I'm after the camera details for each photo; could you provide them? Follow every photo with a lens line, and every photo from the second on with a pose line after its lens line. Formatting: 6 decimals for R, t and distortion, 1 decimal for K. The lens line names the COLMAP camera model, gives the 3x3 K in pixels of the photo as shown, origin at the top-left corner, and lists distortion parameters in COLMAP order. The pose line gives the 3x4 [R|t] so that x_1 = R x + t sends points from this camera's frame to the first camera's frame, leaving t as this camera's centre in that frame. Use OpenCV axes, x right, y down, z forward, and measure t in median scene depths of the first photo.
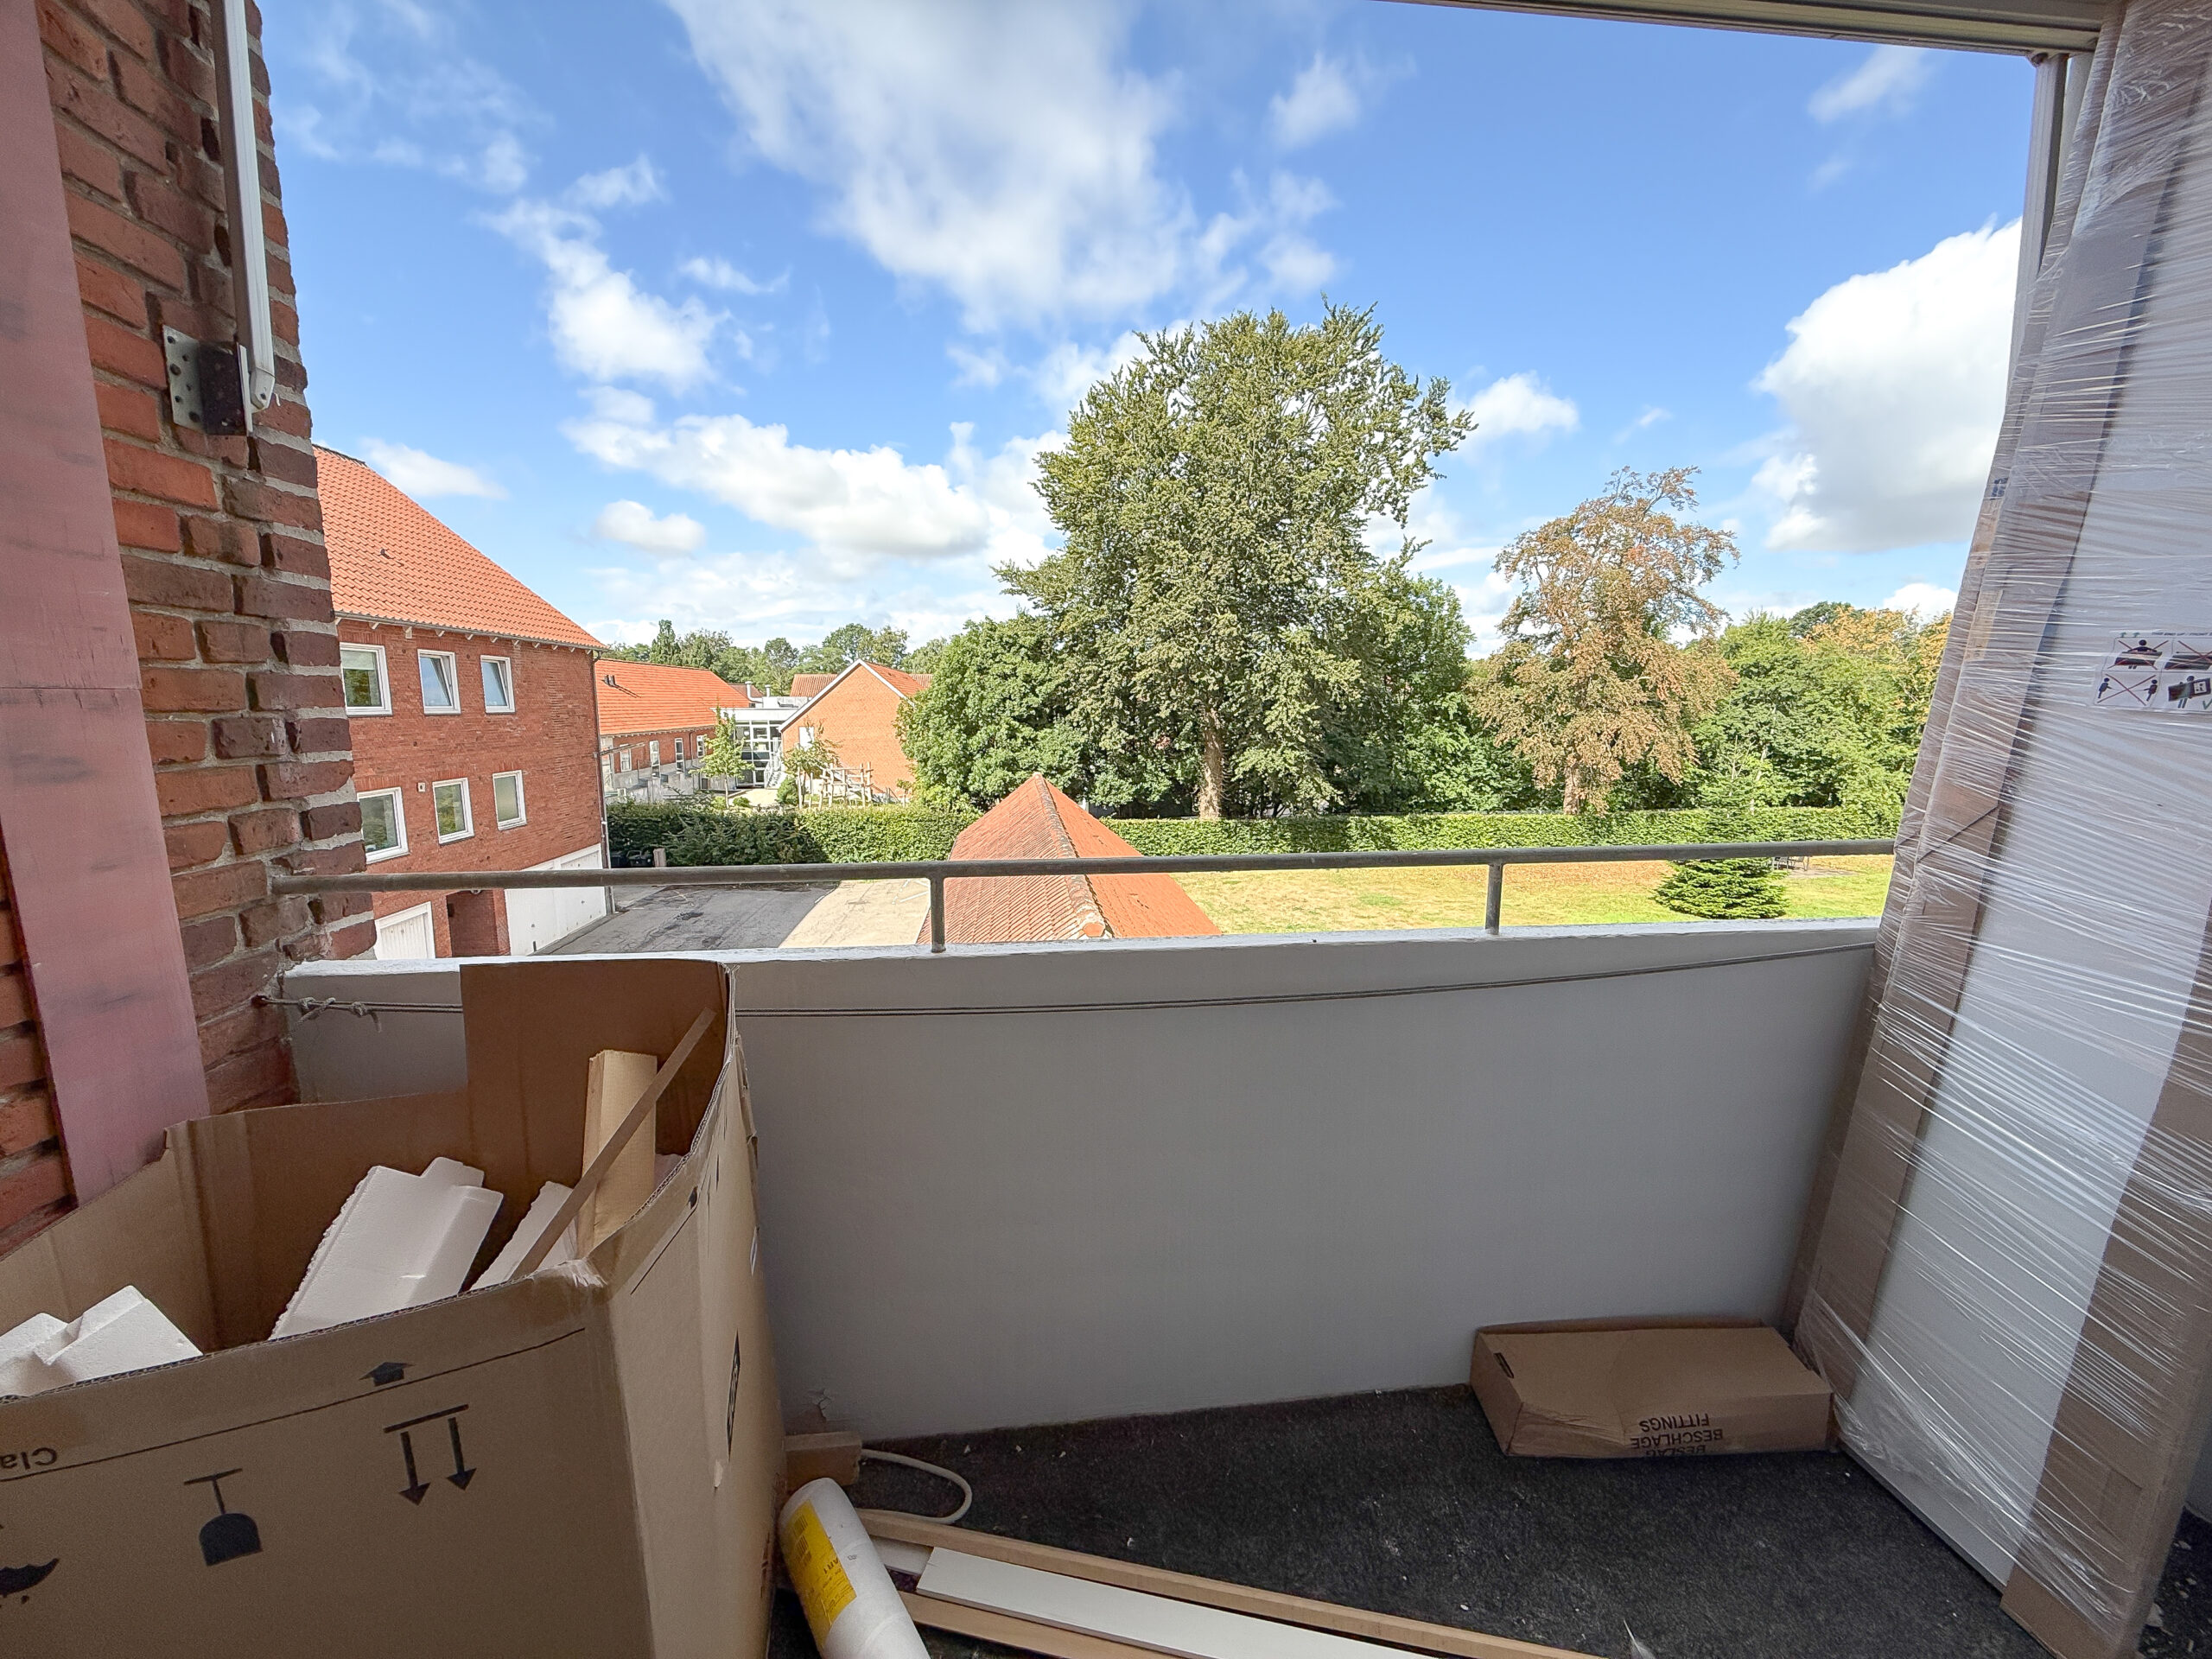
lens RADIAL K [[881.1, 0, 1103.4], [0, 881.1, 829.0], [0, 0, 1]] dist [0.002006, 0.000065]
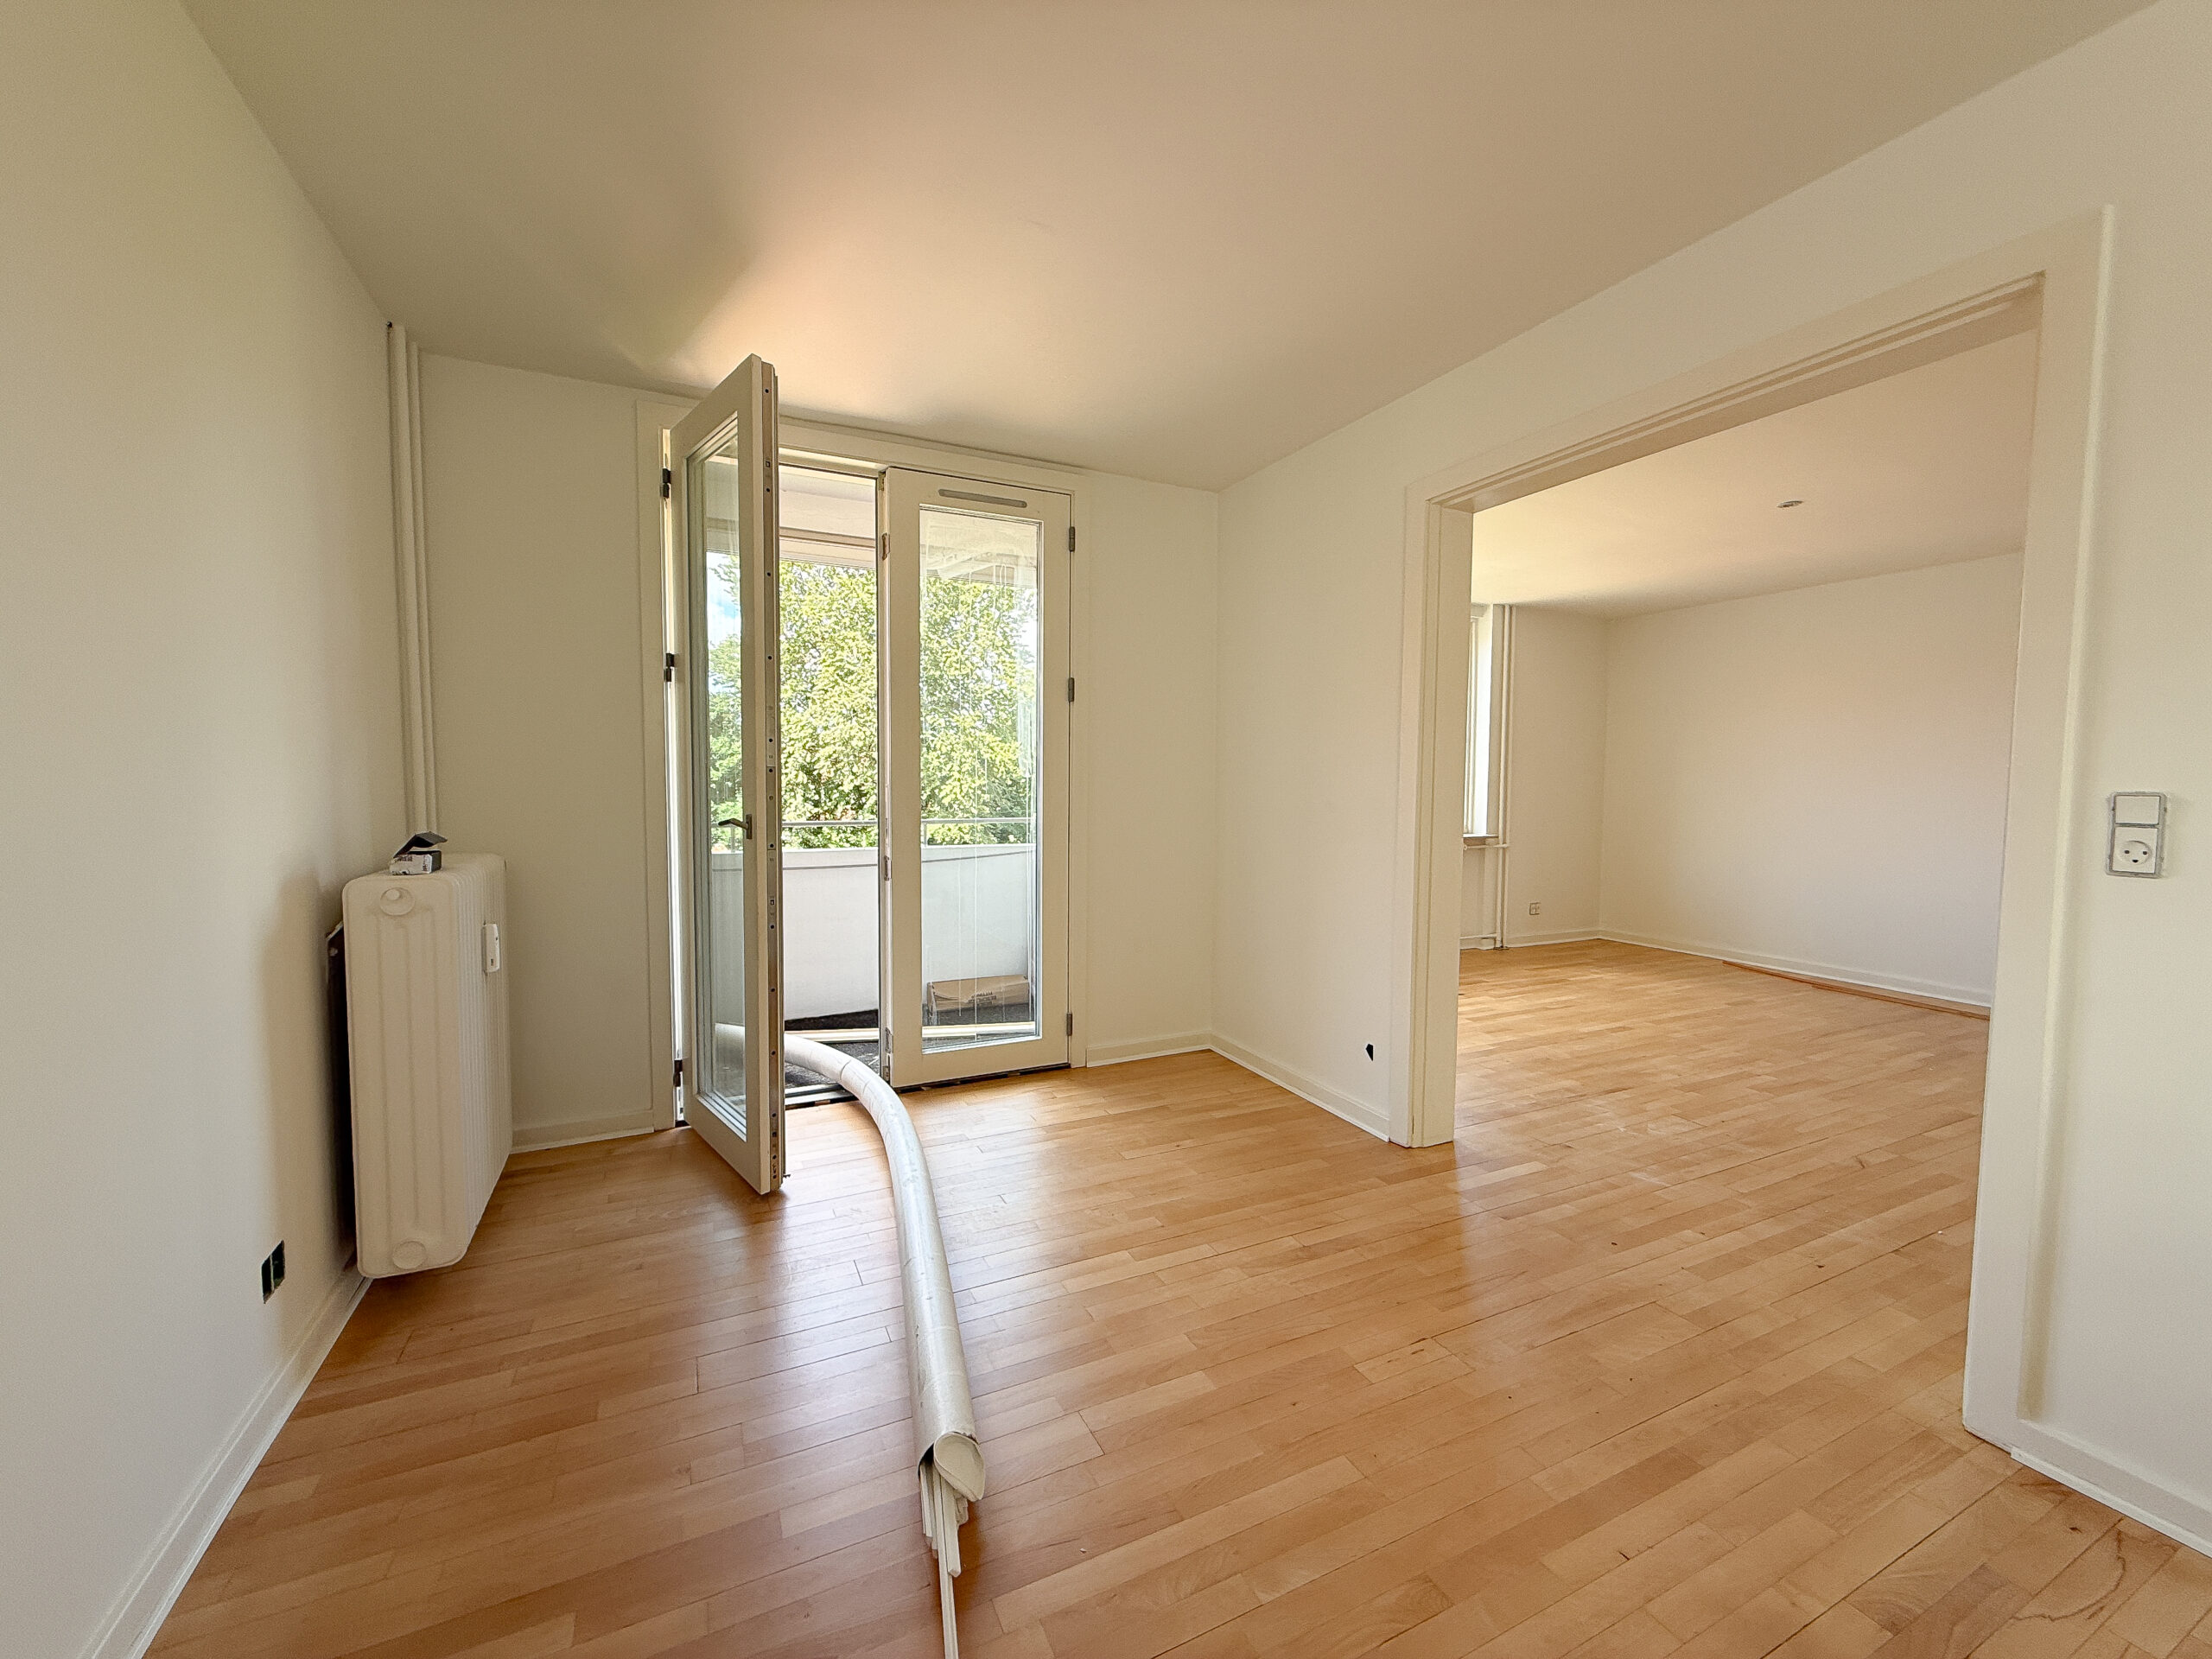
lens RADIAL K [[881.1, 0, 1102.1], [0, 881.1, 825.1], [0, 0, 1]] dist [0.002006, 0.000065]
pose [[0.942002, -0.009230, 0.335481, 0.000534], [0.039945, 0.995600, -0.084769, 0.017332], [-0.333223, 0.093253, 0.938225, -0.102670]]
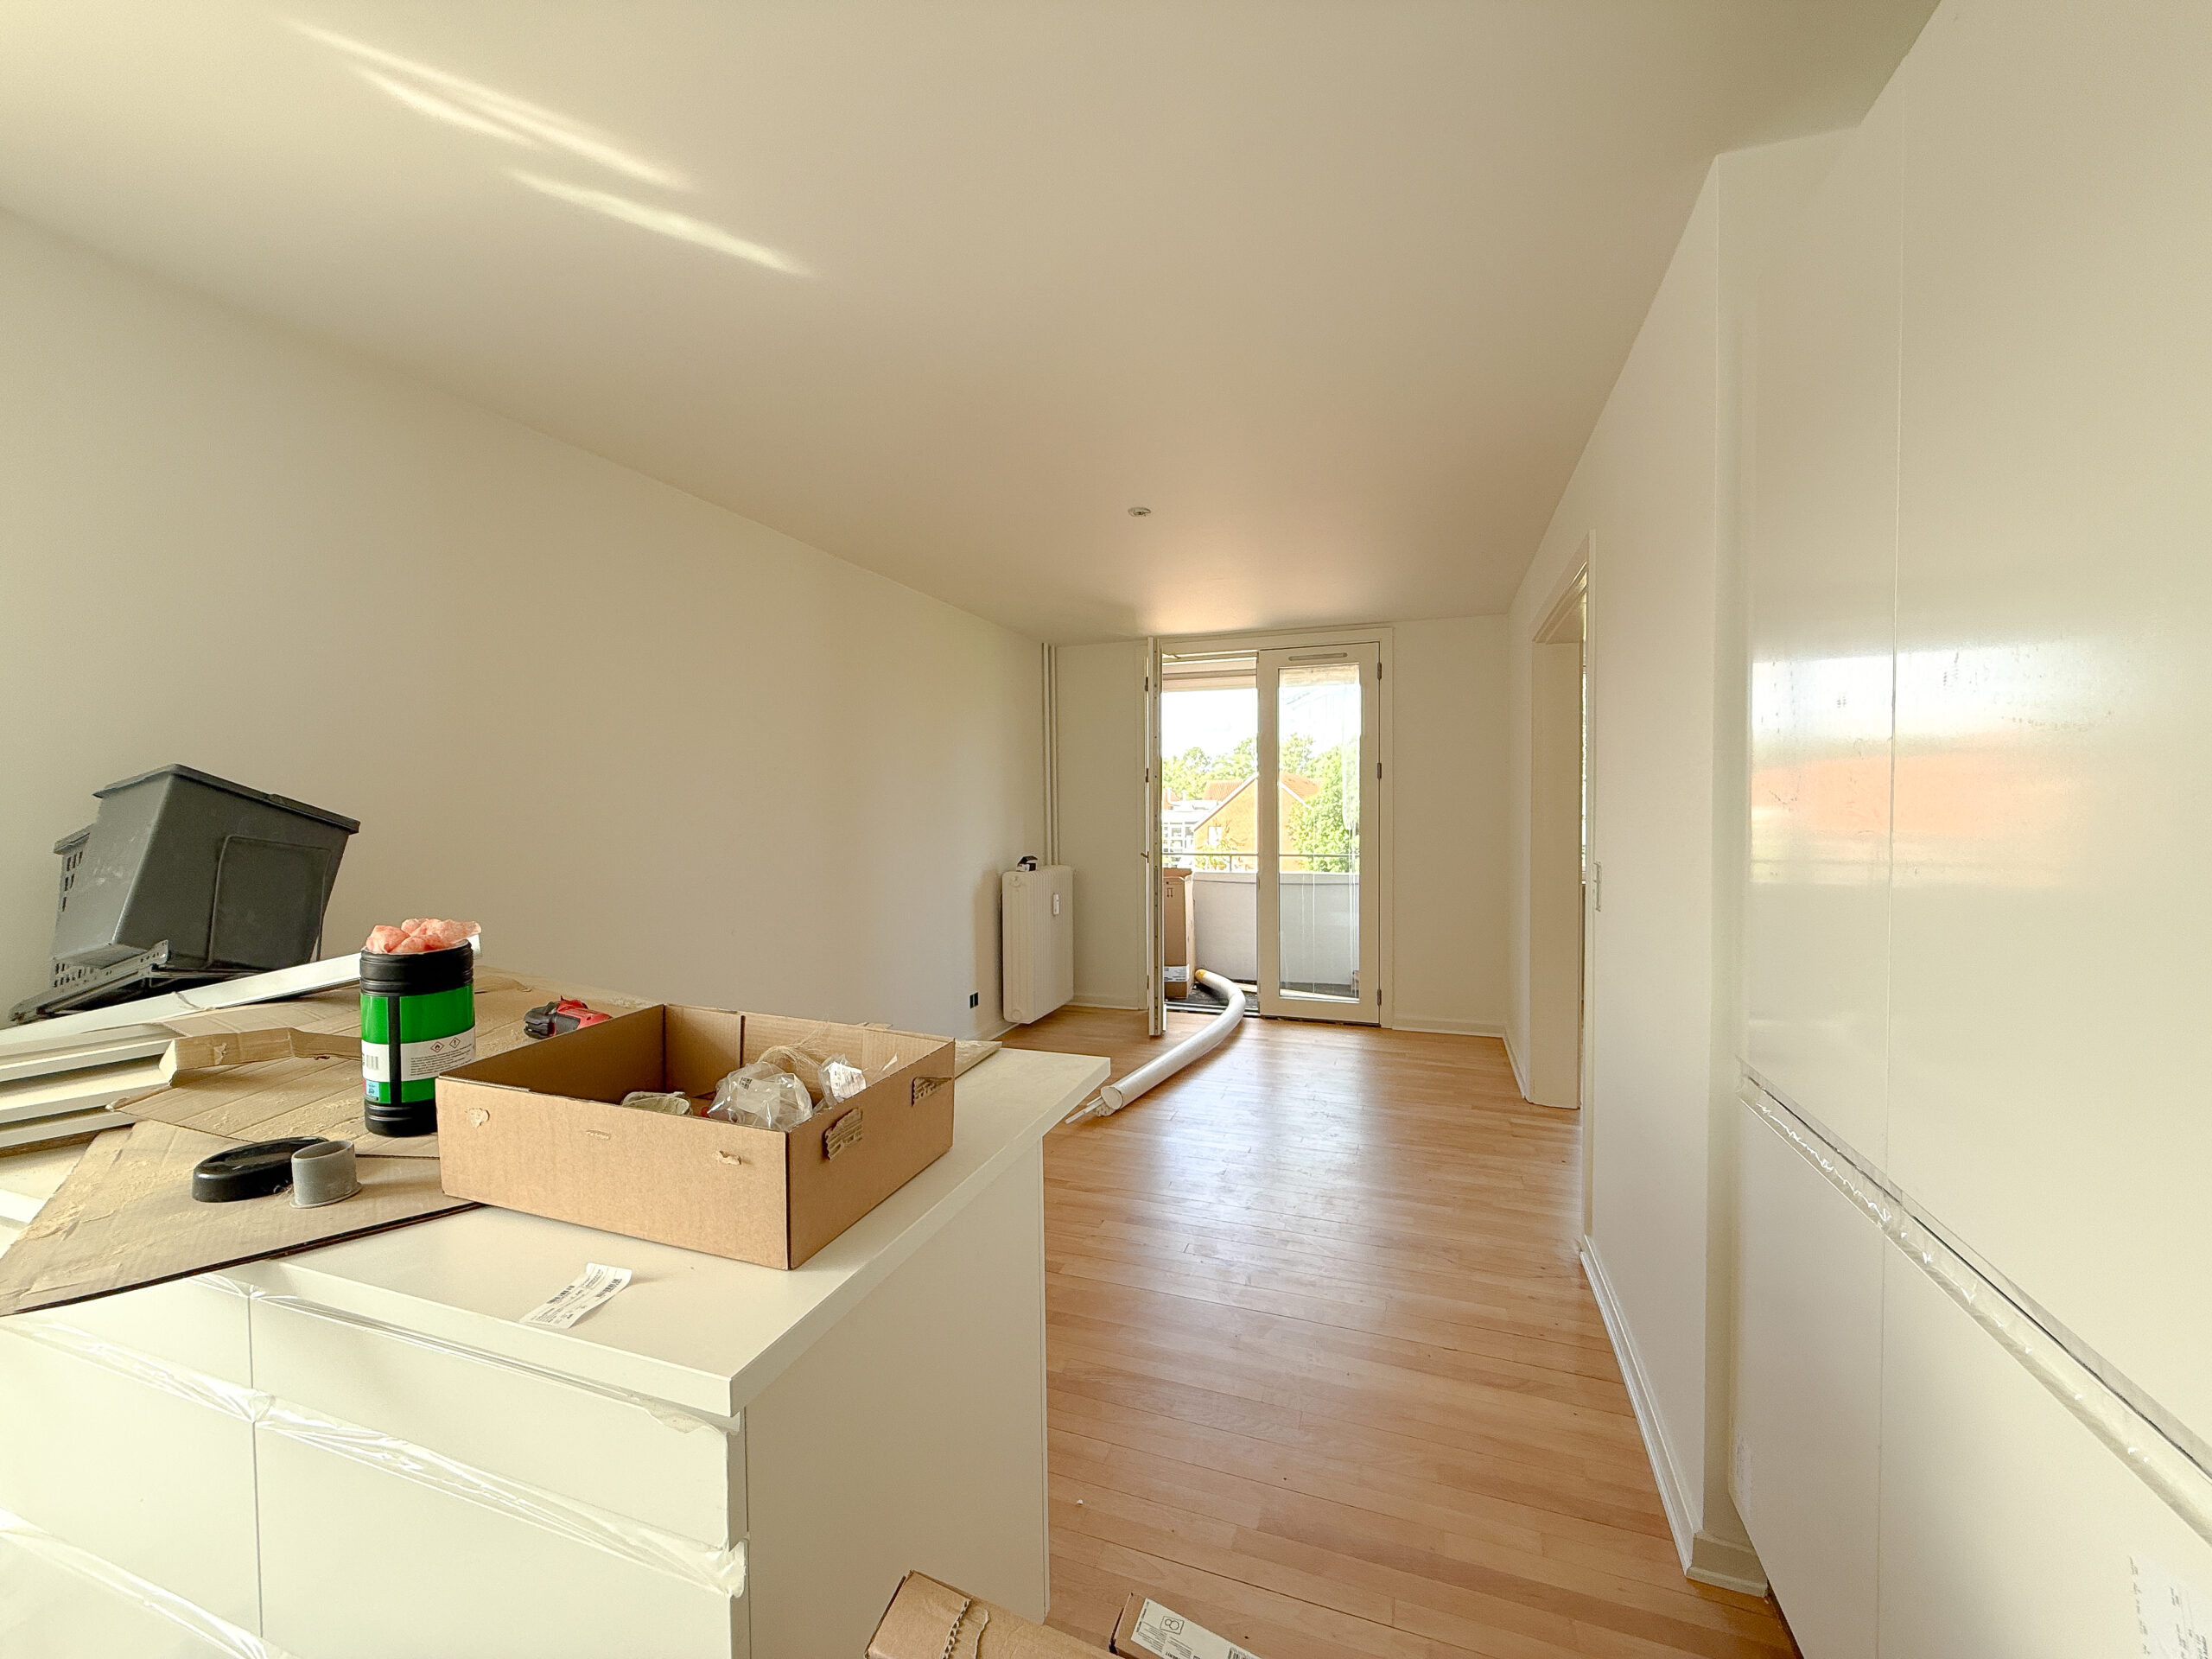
lens RADIAL K [[881.1, 0, 1104.9], [0, 881.1, 832.9], [0, 0, 1]] dist [0.002006, 0.000065]
pose [[0.901103, 0.010682, -0.433472, 0.057123], [-0.058424, 0.993571, -0.096967, 0.021227], [0.429650, 0.112703, 0.895935, -0.165314]]
